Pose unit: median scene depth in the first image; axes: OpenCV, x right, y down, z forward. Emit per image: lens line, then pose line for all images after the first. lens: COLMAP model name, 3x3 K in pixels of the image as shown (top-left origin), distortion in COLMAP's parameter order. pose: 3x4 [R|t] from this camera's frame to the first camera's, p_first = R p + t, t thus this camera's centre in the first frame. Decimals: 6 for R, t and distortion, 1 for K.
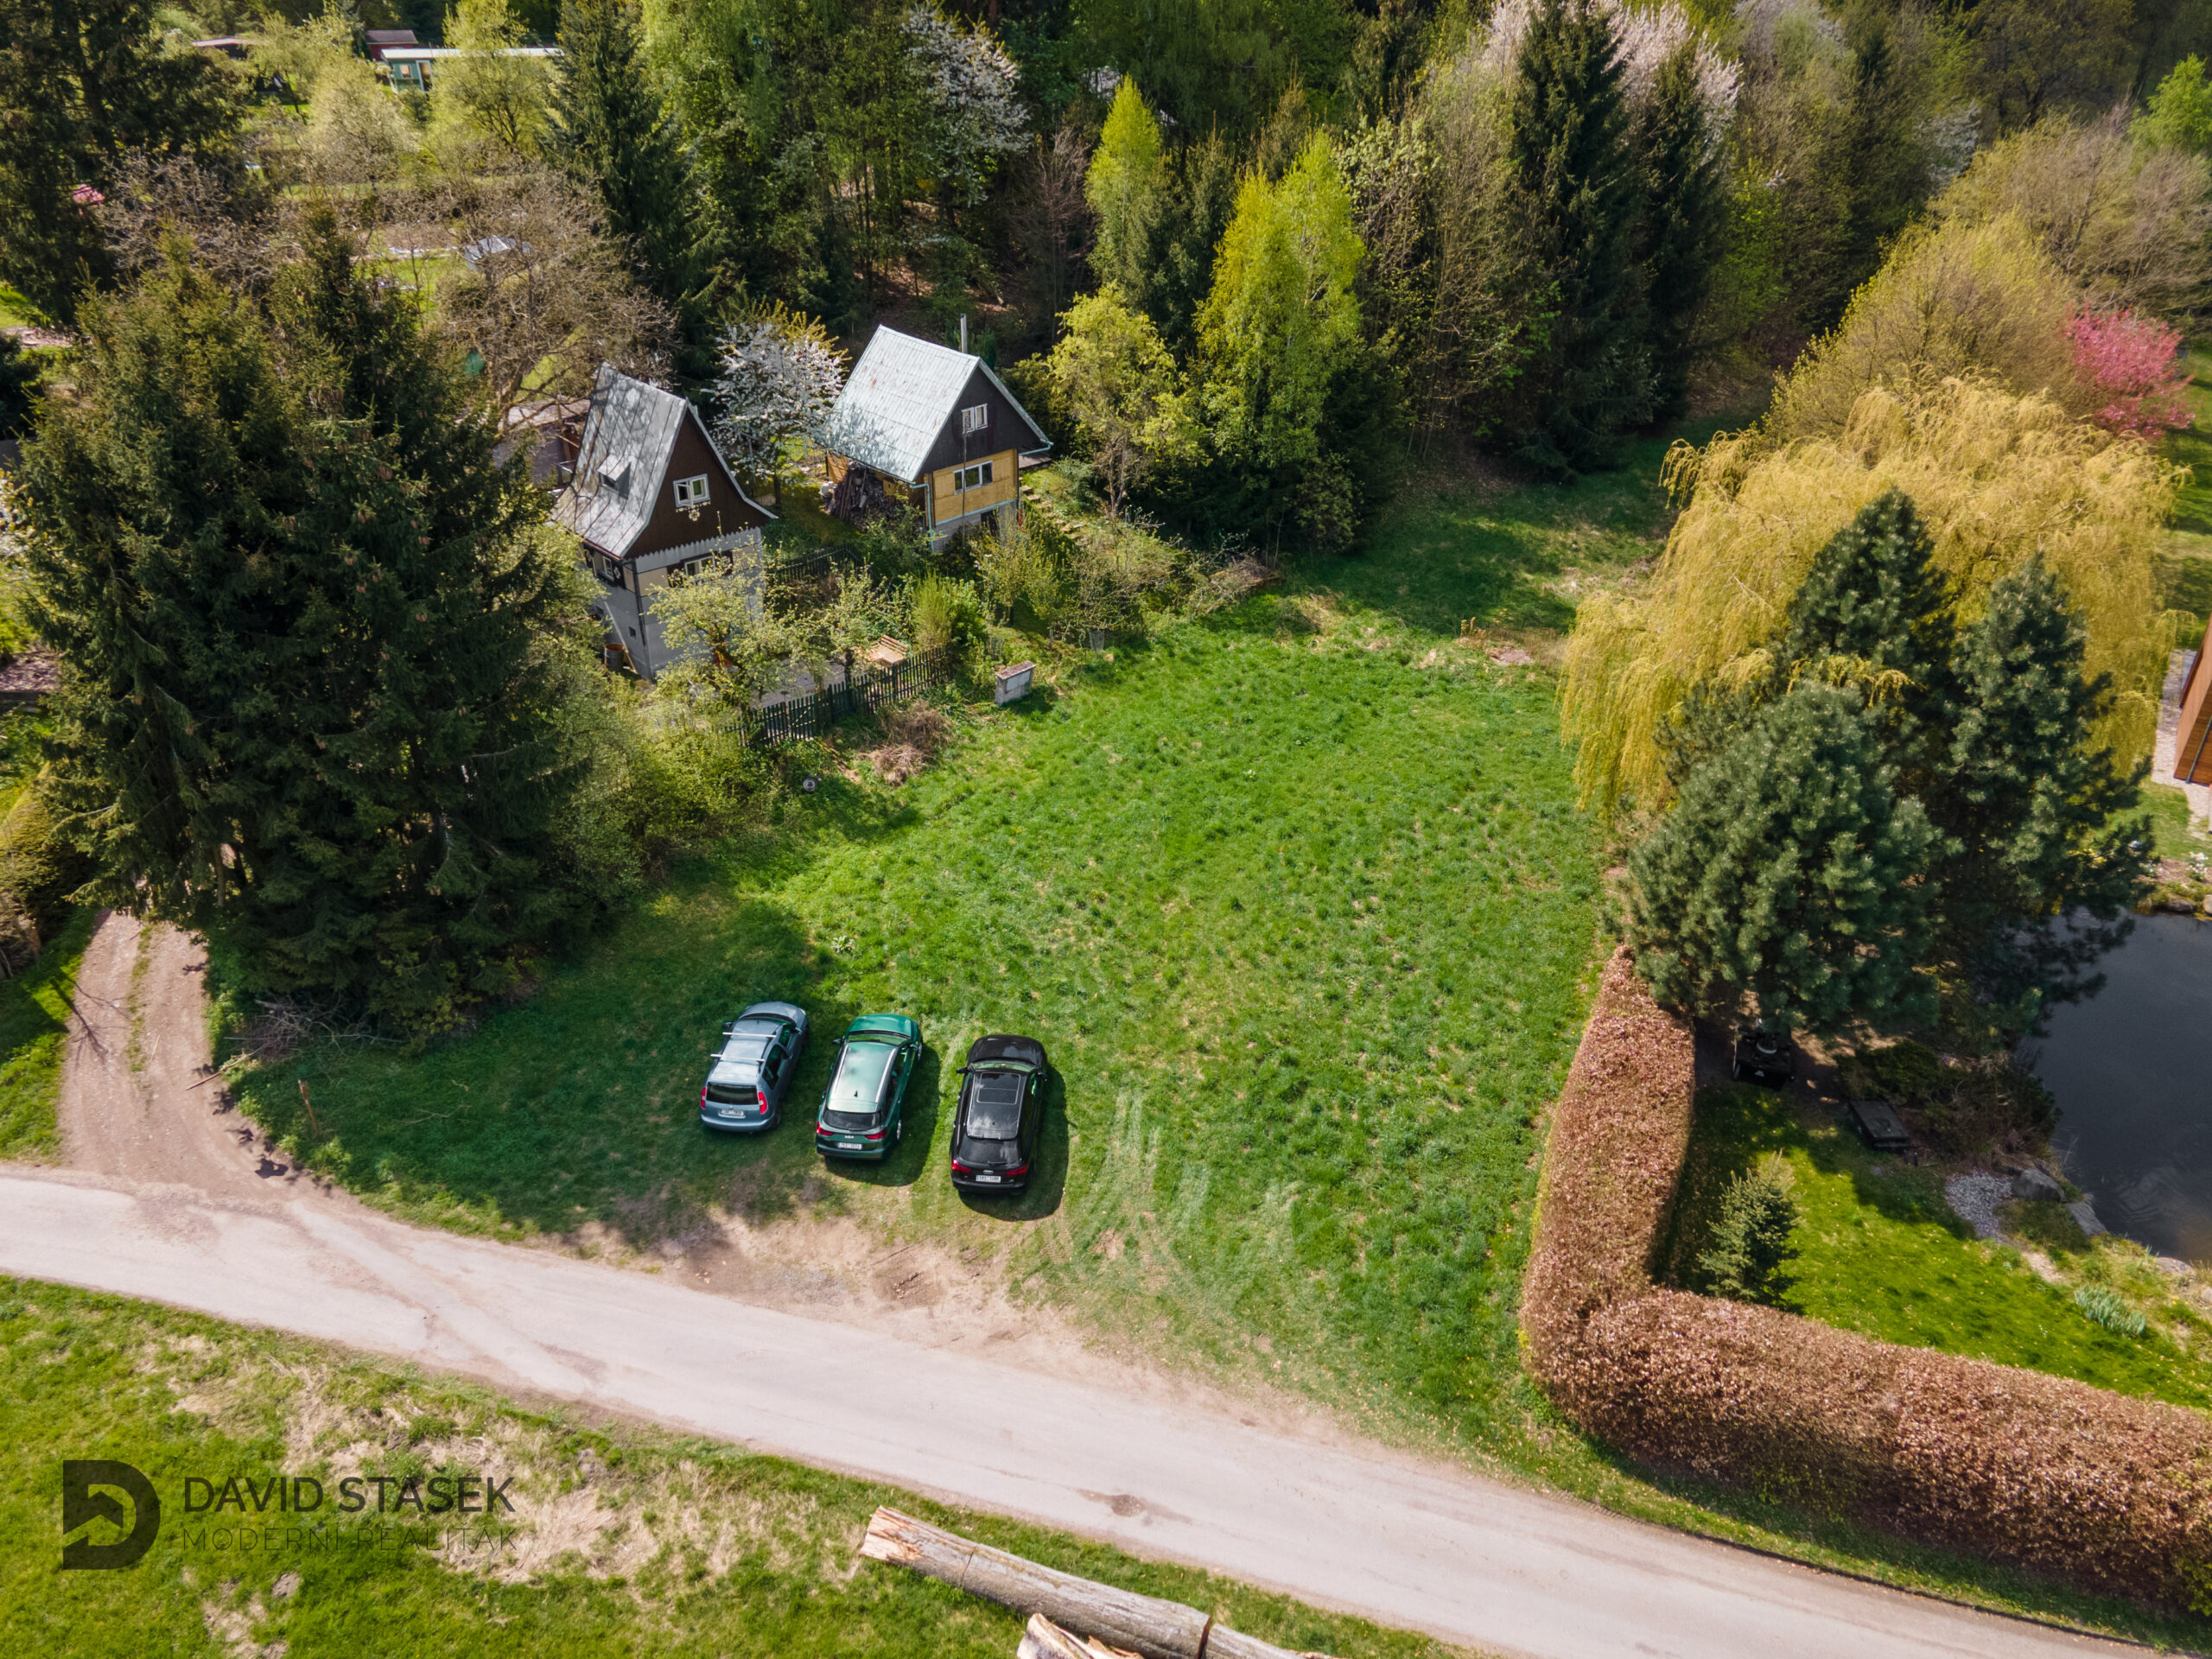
lens RADIAL K [[1576.0, 0, 1110.5], [0, 1576.0, 839.1], [0, 0, 1]] dist [0.042179, 0.007834]
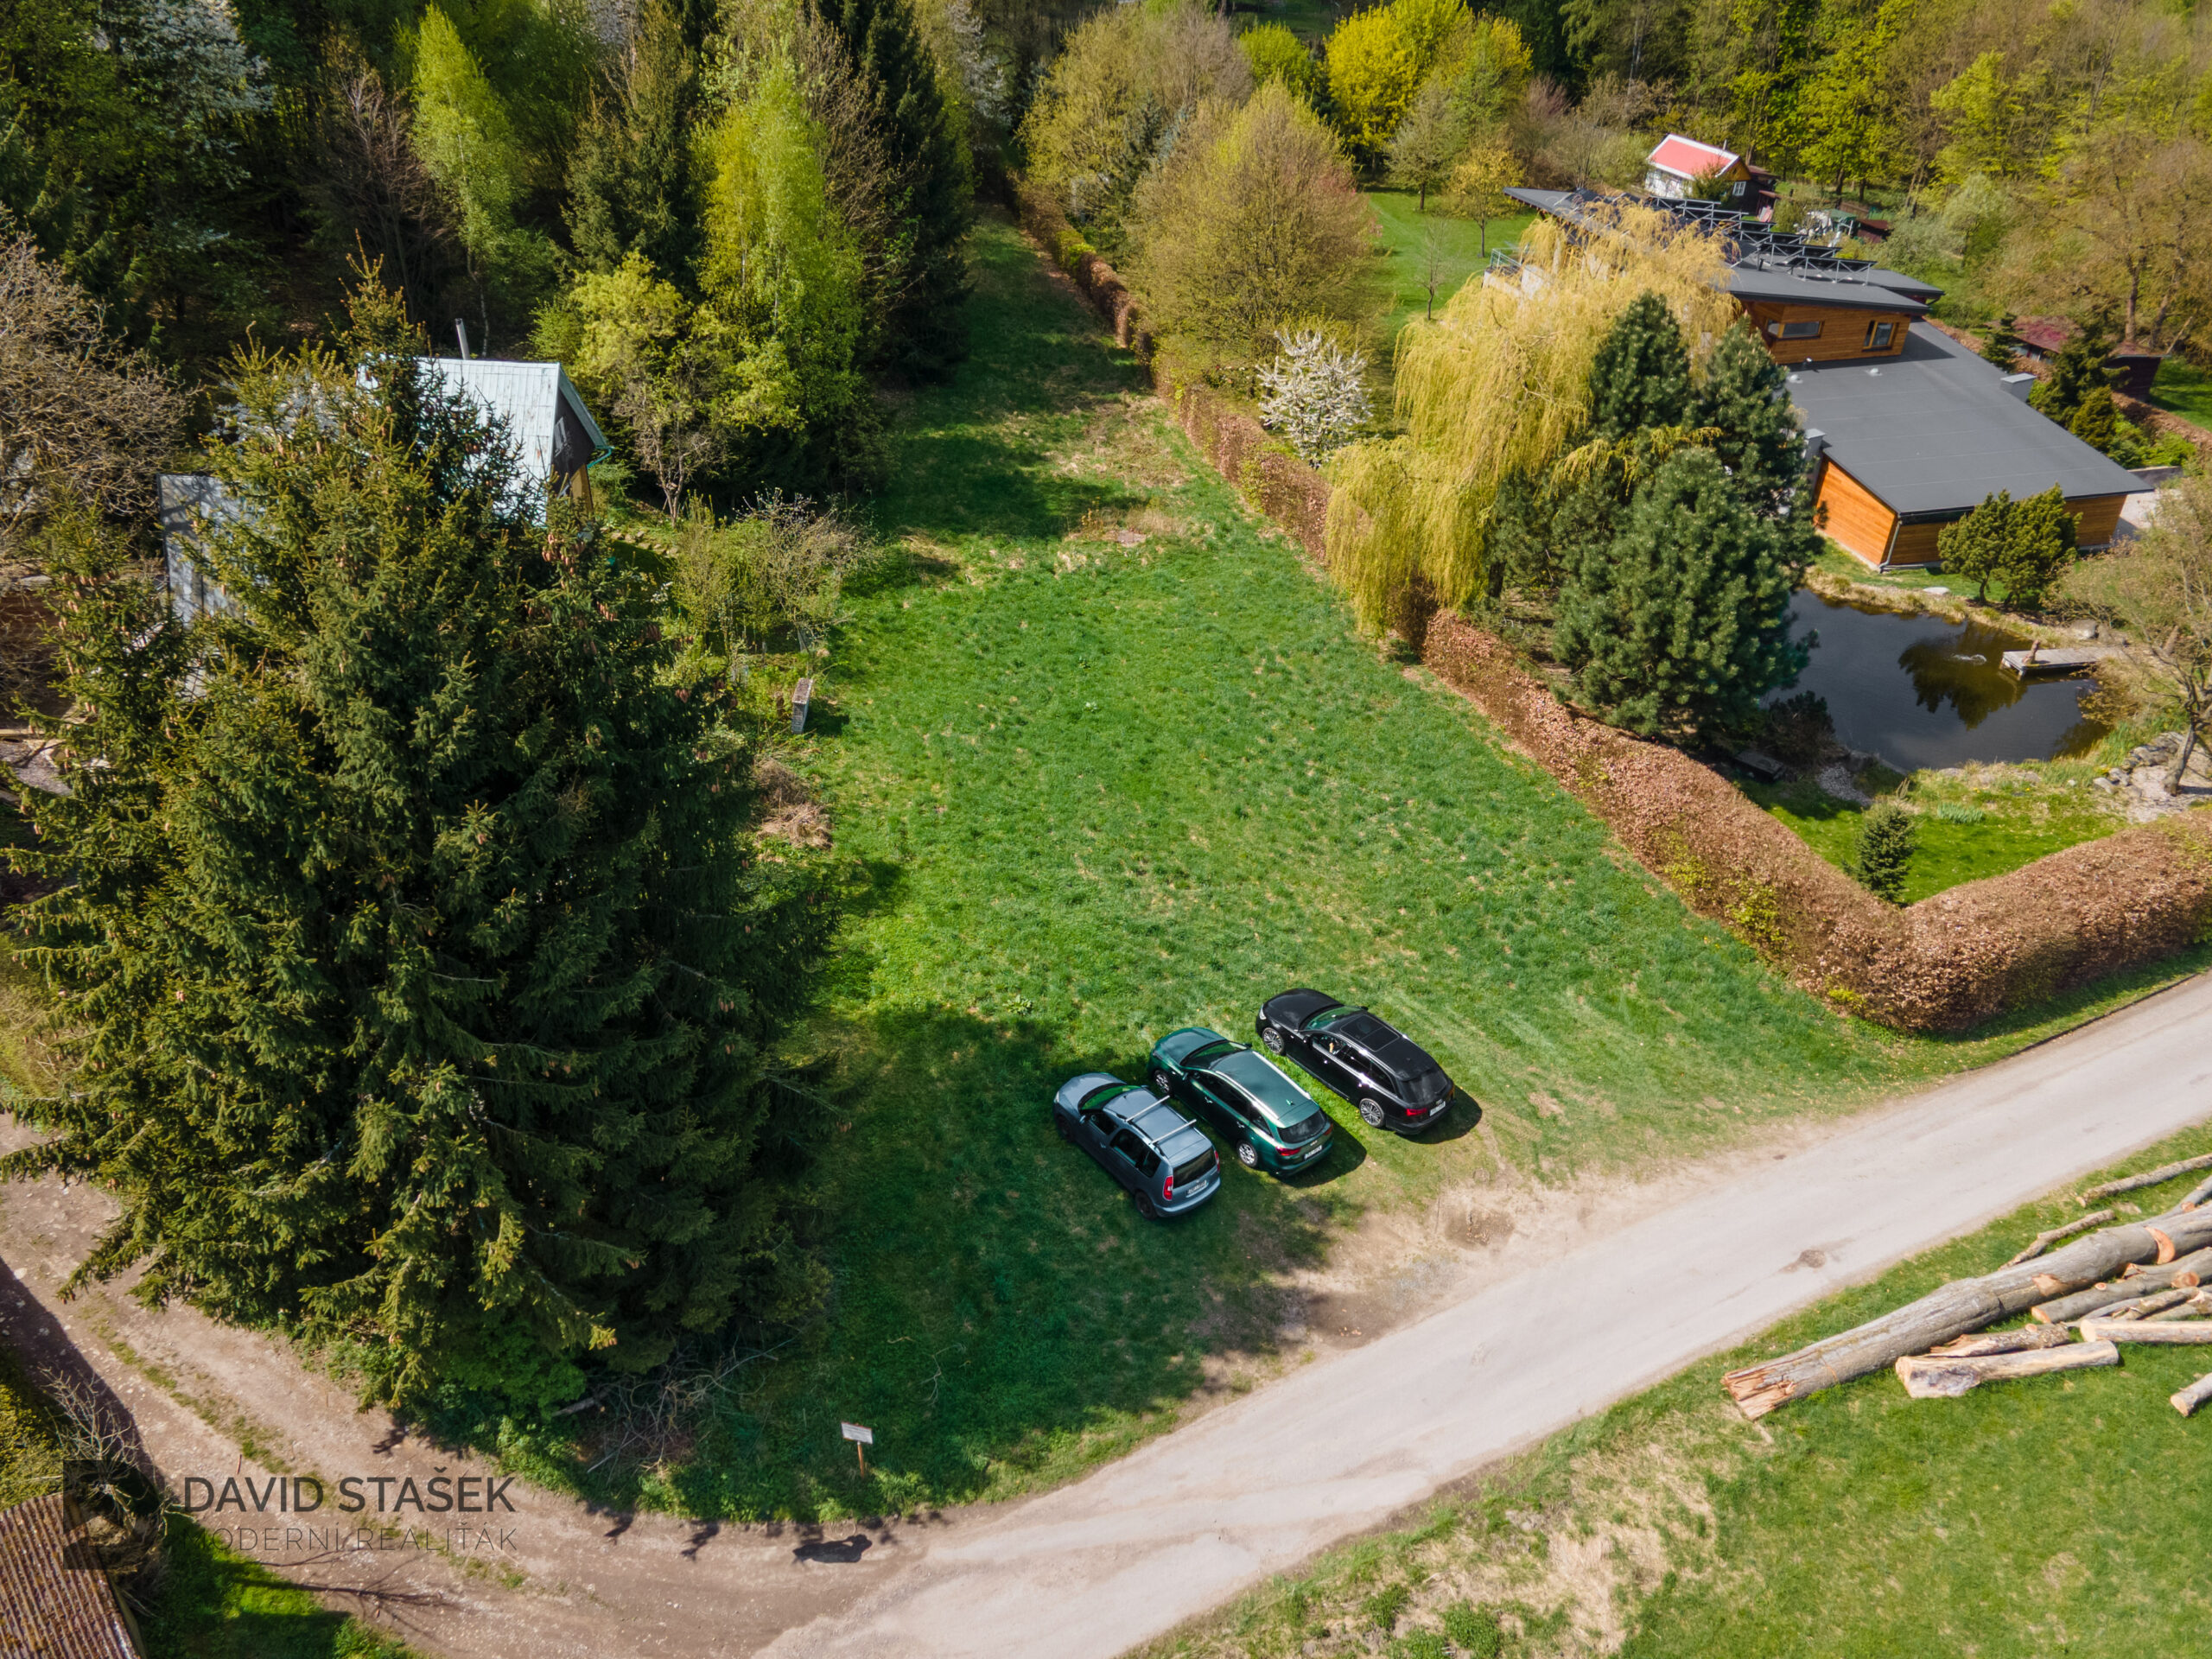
lens RADIAL K [[1576.0, 0, 1095.5], [0, 1576.0, 825.7], [0, 0, 1]] dist [0.042179, 0.007834]
pose [[0.724496, -0.372778, 0.579778, -0.764008], [0.345738, 0.924206, 0.162195, -0.195963], [-0.596298, 0.082942, 0.798467, 0.303873]]
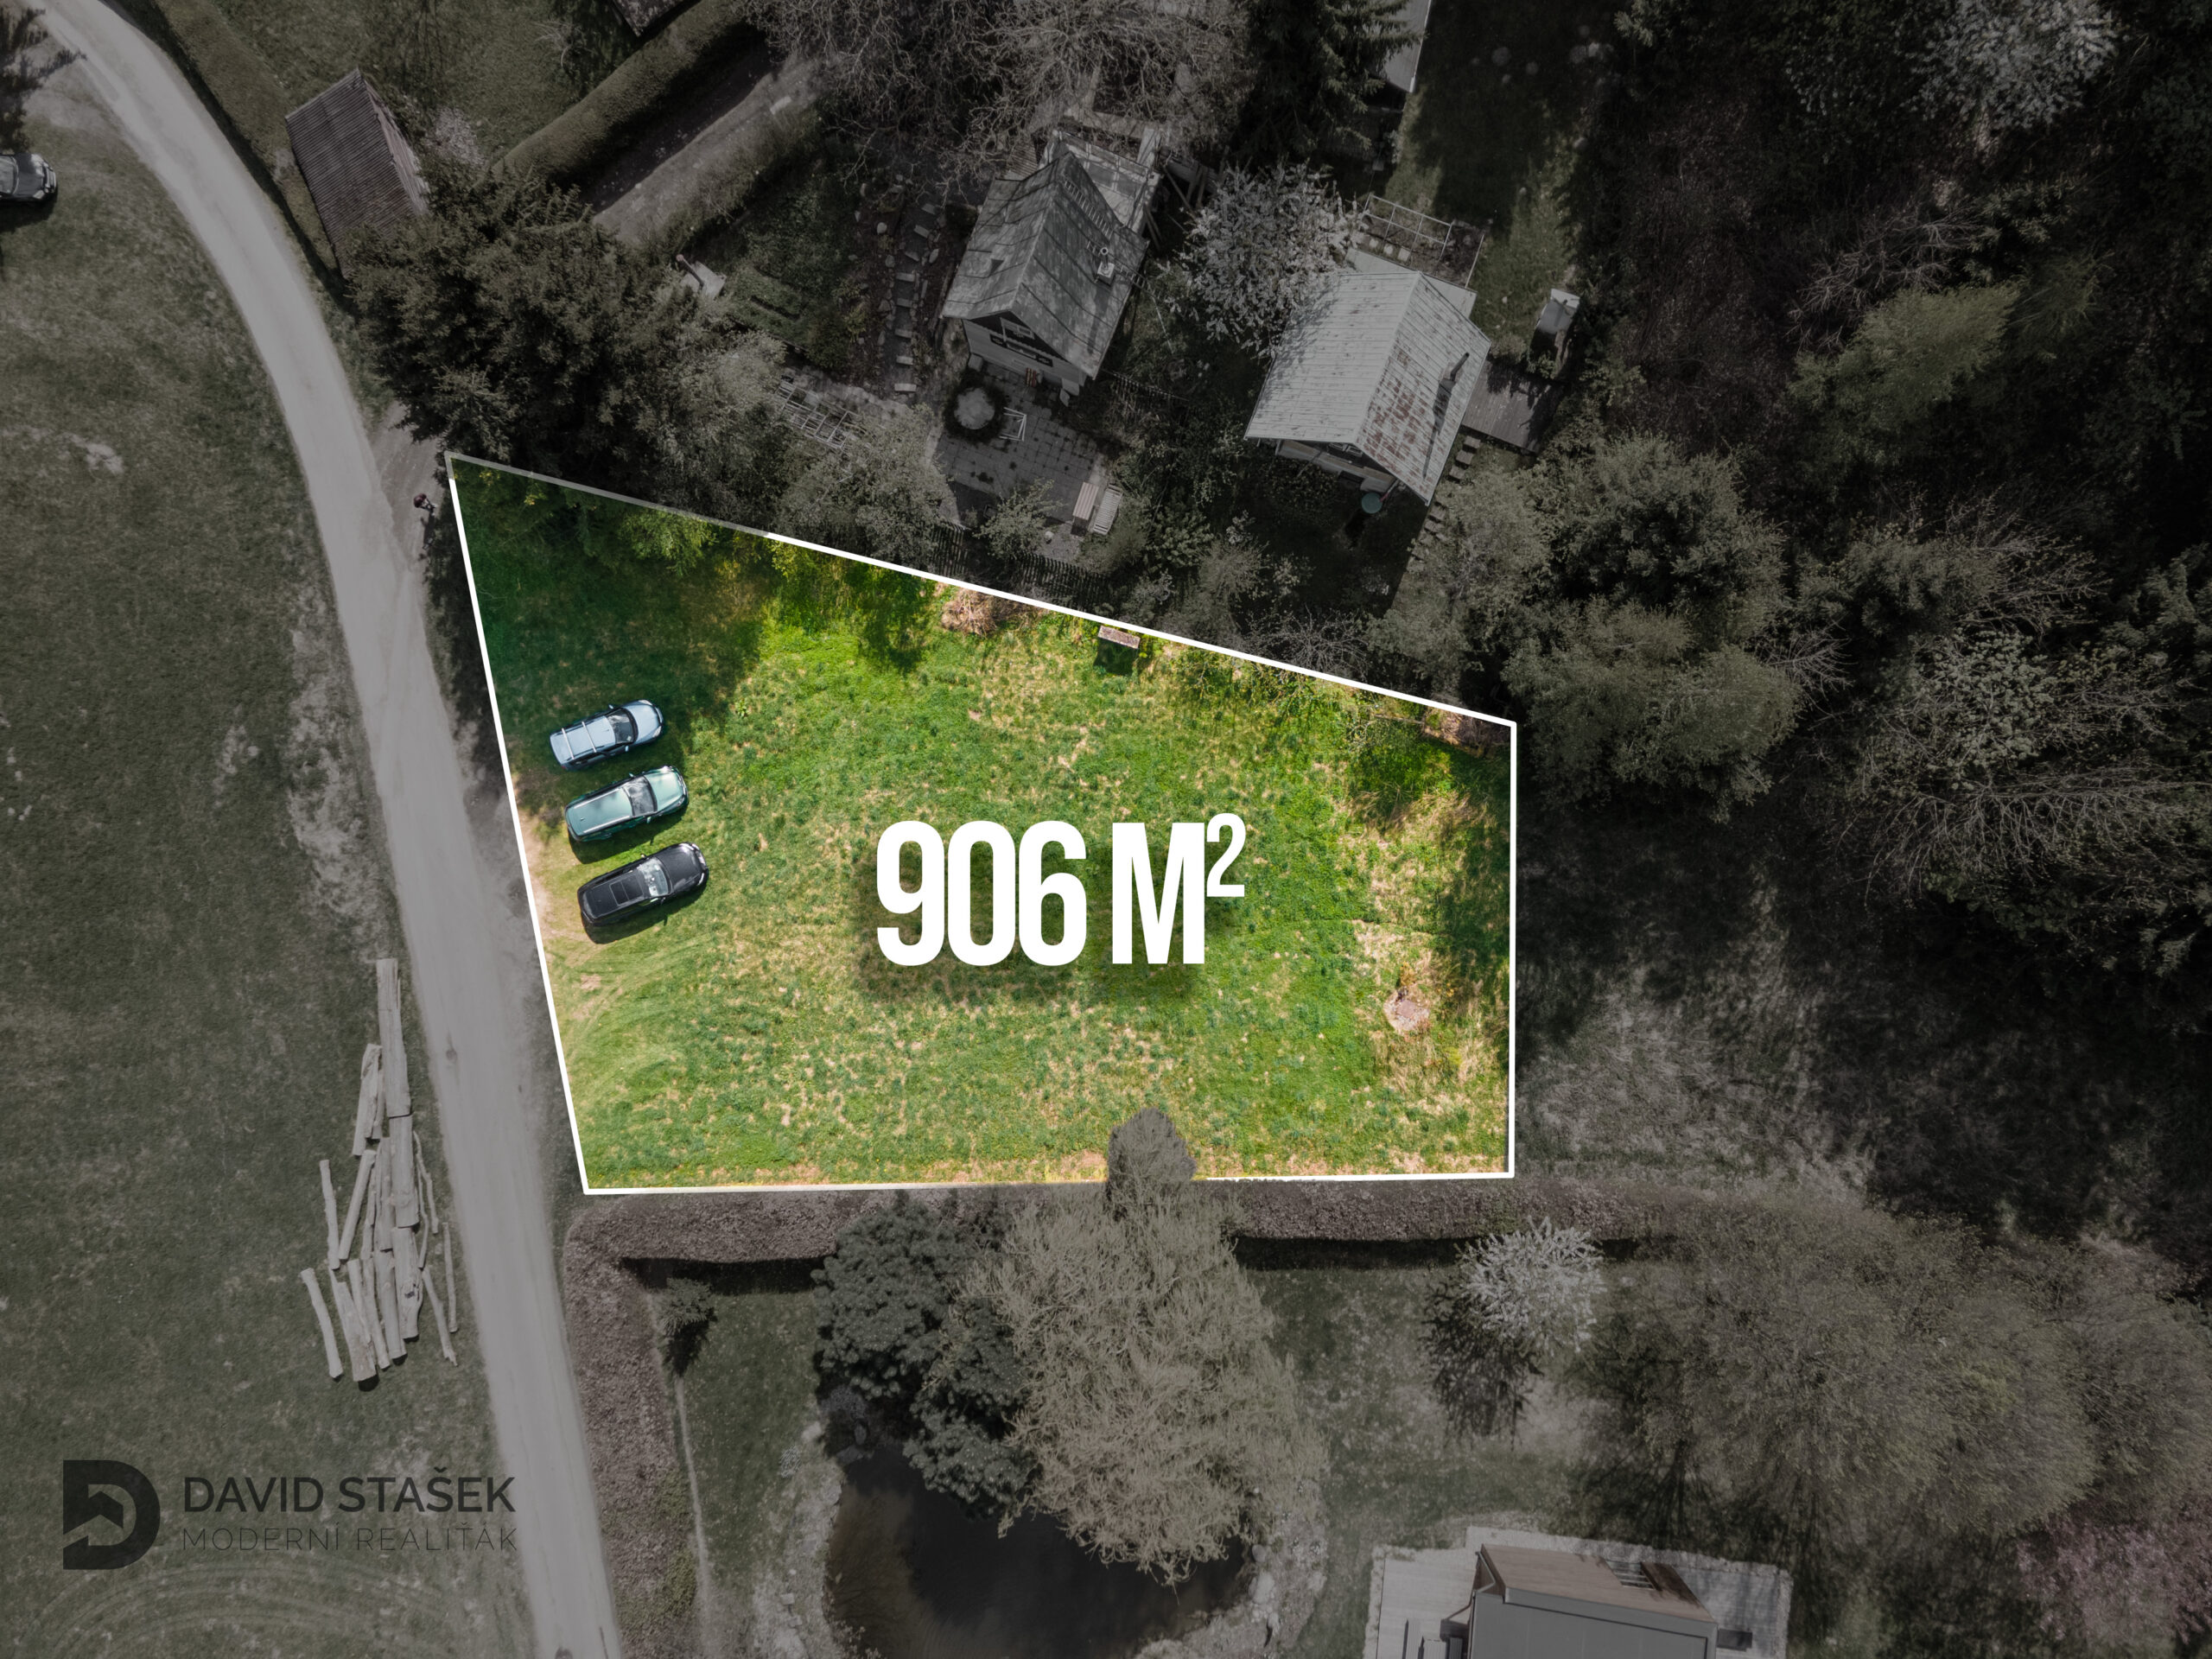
lens RADIAL K [[1576.0, 0, 1097.9], [0, 1576.0, 839.0], [0, 0, 1]] dist [0.042179, 0.007834]
pose [[0.426562, 0.904454, -0.002734, 0.104840], [-0.465269, 0.222022, 0.856873, -1.622553], [0.775609, -0.364237, 0.515521, 0.557992]]
